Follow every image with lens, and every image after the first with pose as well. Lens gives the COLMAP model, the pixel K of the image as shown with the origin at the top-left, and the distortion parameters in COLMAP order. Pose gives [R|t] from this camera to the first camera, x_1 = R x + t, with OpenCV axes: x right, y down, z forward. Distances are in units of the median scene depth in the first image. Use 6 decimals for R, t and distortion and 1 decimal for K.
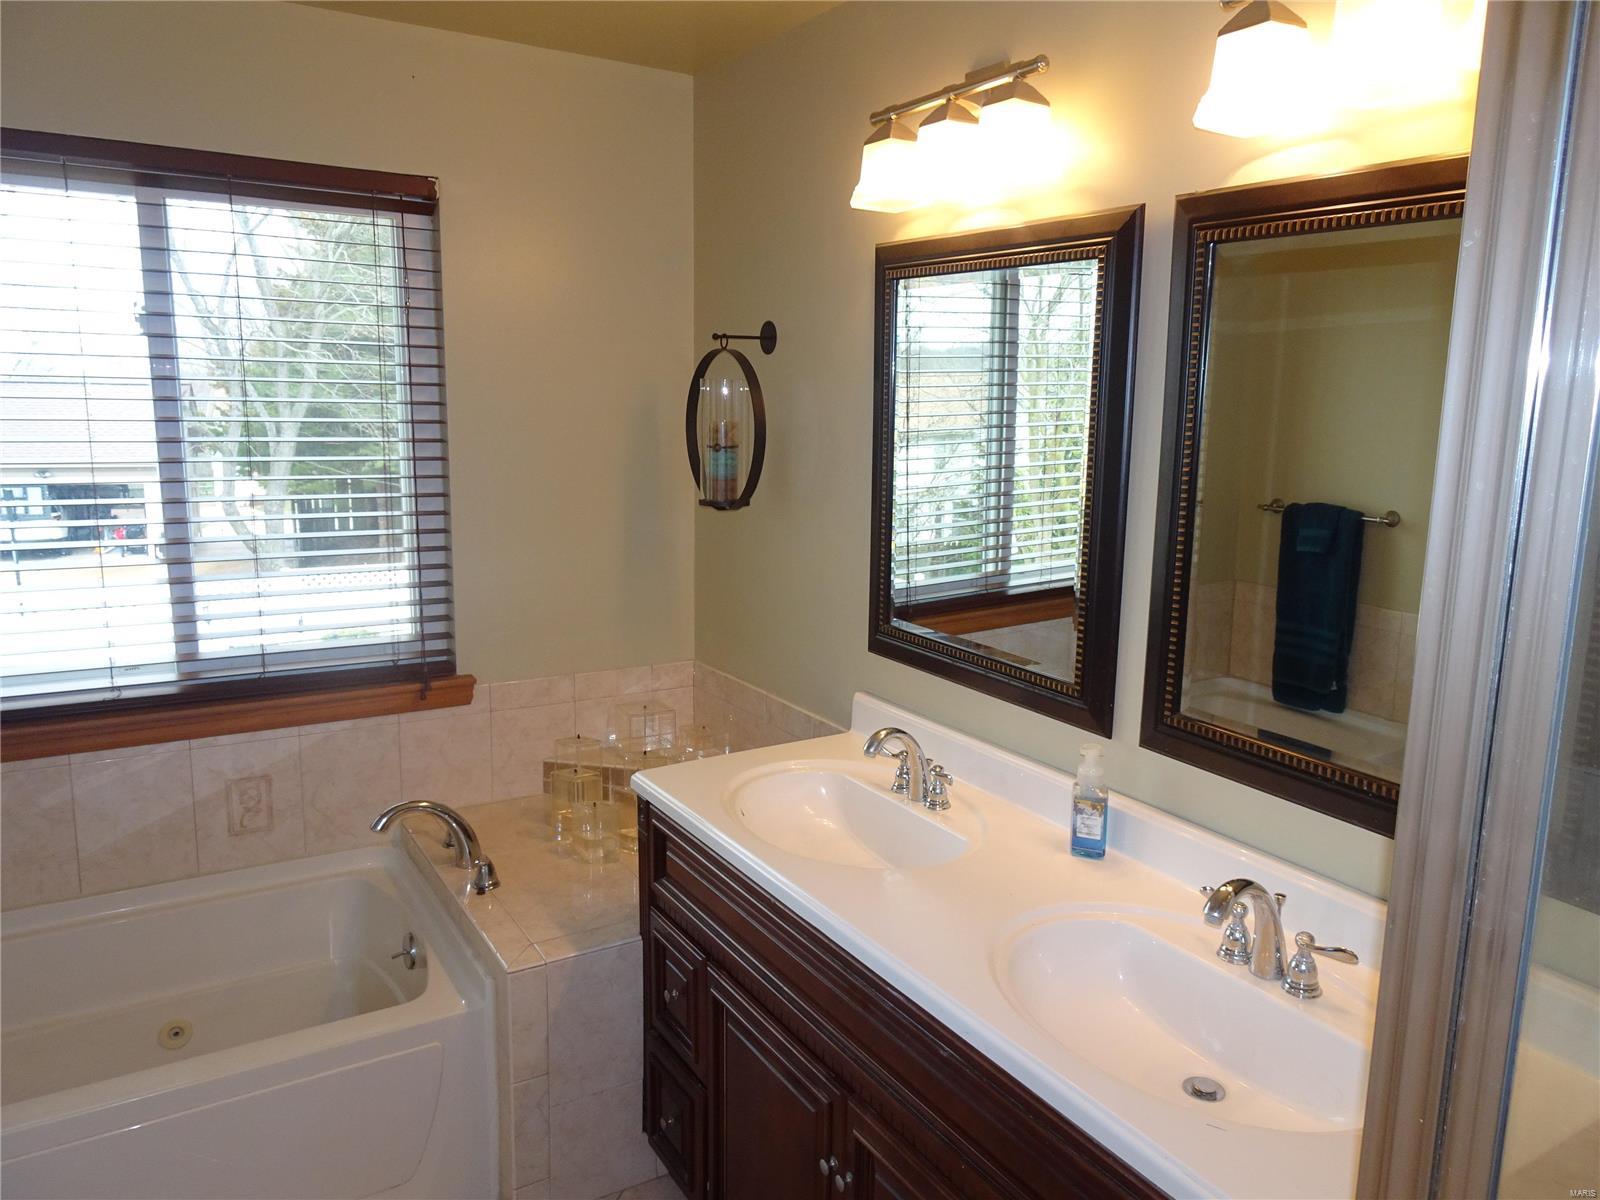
lens RADIAL K [[1141.3, 0, 801.1], [0, 1141.3, 595.0], [0, 0, 1]] dist [0.011607, -0.004147]
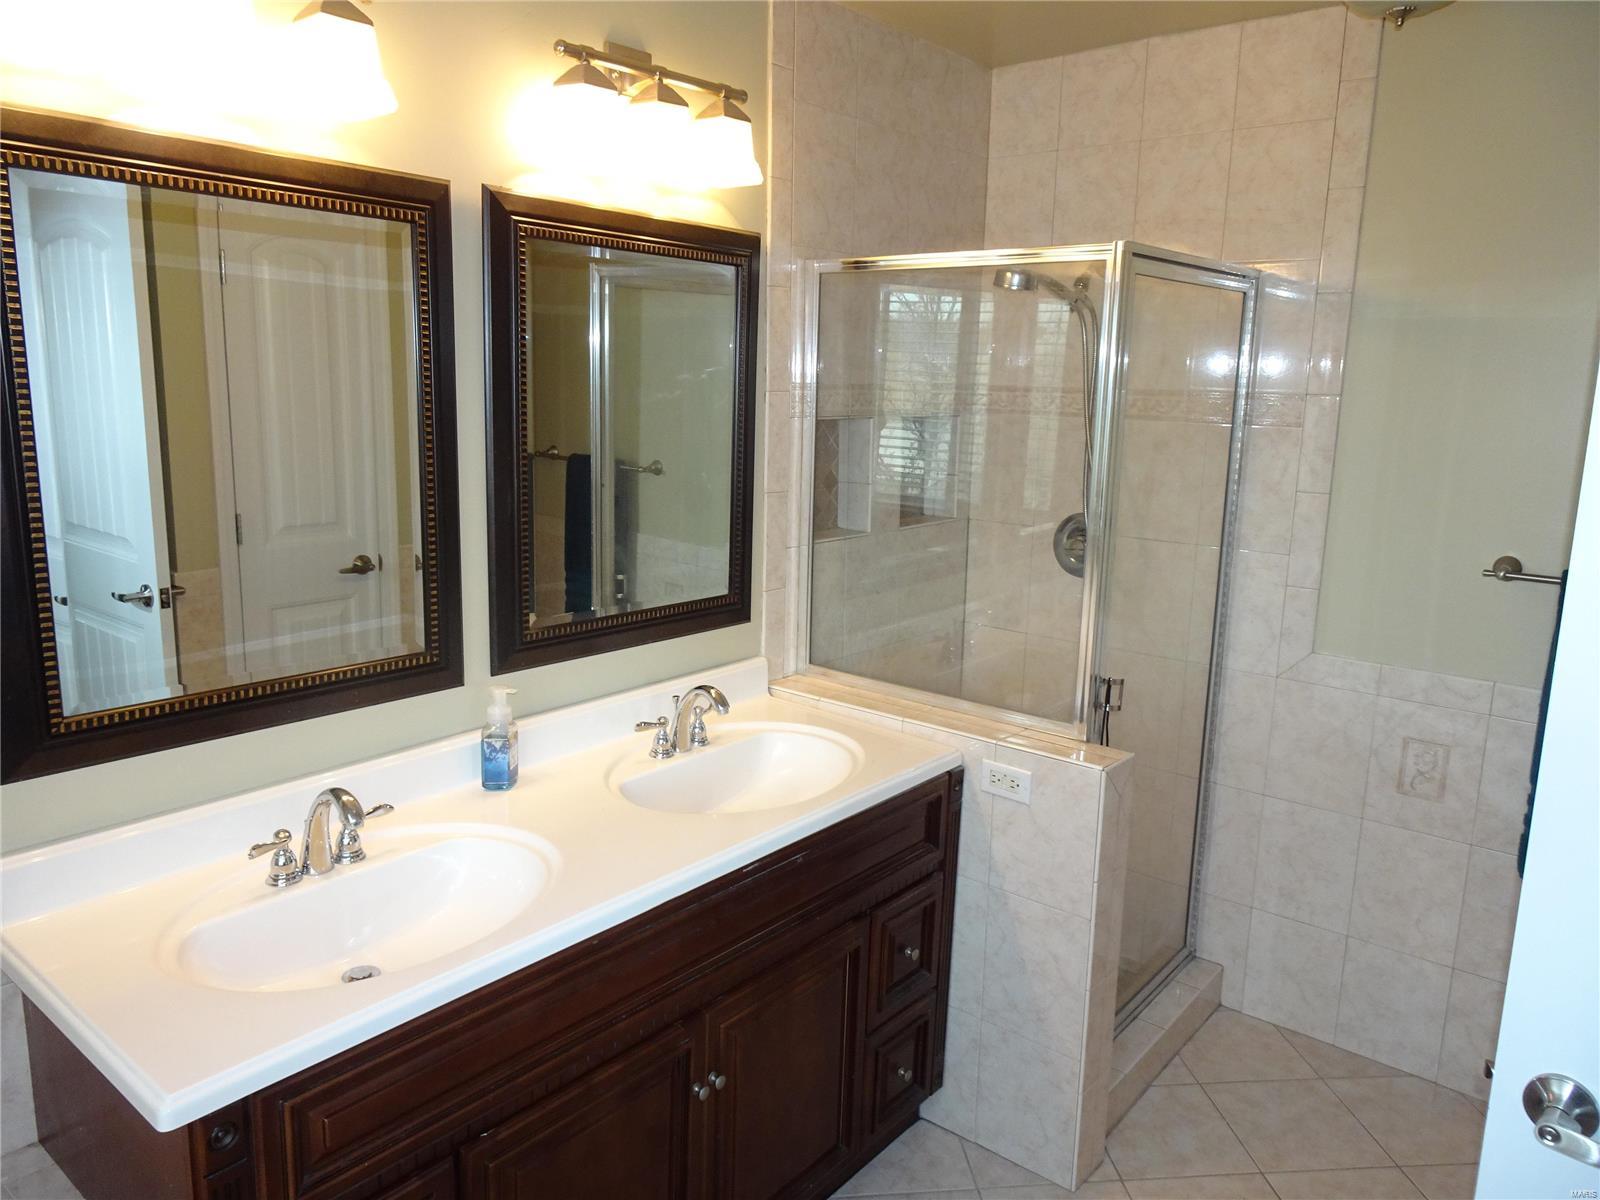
lens RADIAL K [[1141.3, 0, 797.8], [0, 1141.3, 597.2], [0, 0, 1]] dist [0.011607, -0.004147]
pose [[-0.344183, -0.193276, 0.918794, -0.859347], [0.155021, 0.953454, 0.258638, -0.192854], [-0.926016, 0.231451, -0.298201, 1.089680]]
